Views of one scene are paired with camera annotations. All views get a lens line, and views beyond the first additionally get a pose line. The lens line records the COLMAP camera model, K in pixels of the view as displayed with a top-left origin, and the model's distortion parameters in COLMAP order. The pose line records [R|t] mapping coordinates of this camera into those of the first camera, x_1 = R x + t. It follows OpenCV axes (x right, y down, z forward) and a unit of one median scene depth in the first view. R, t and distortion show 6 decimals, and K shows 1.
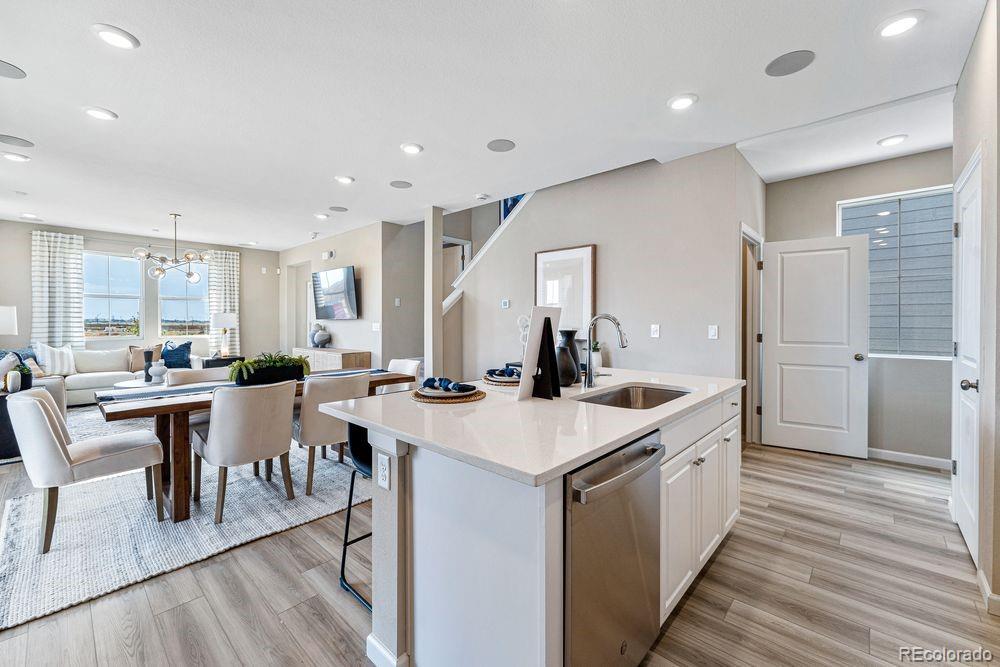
lens RADIAL K [[408.1, 0, 501.7], [0, 408.1, 329.1], [0, 0, 1]] dist [0.001128, 0.000032]
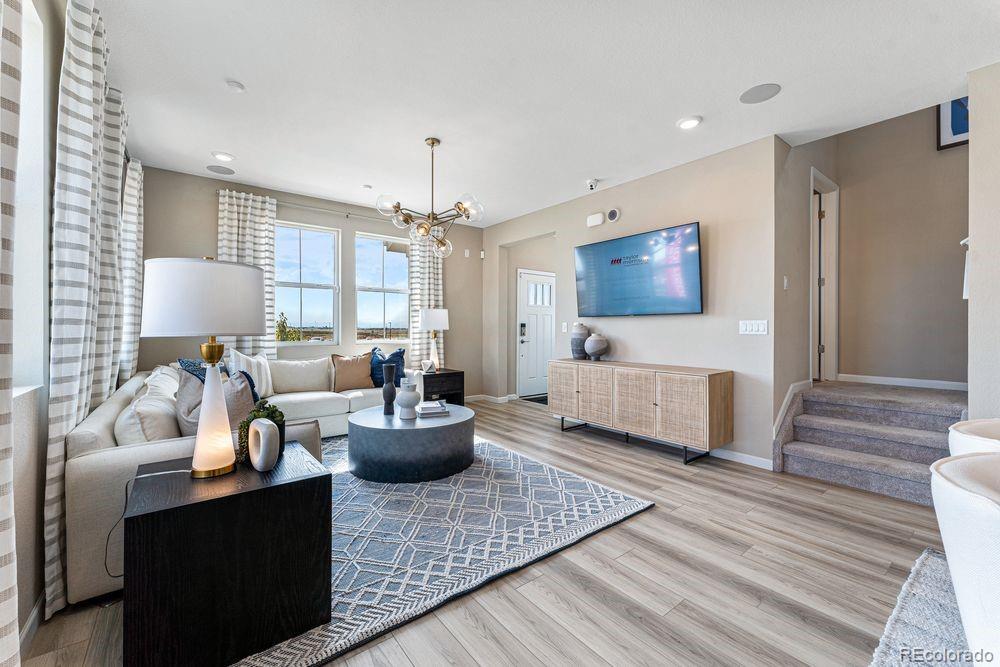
lens RADIAL K [[408.1, 0, 498.2], [0, 408.1, 329.7], [0, 0, 1]] dist [0.001128, 0.000032]
pose [[0.985256, 0.004360, -0.171034, -0.527913], [-0.006996, 0.999866, -0.014810, 0.007292], [0.170946, 0.015788, 0.985154, 0.373843]]
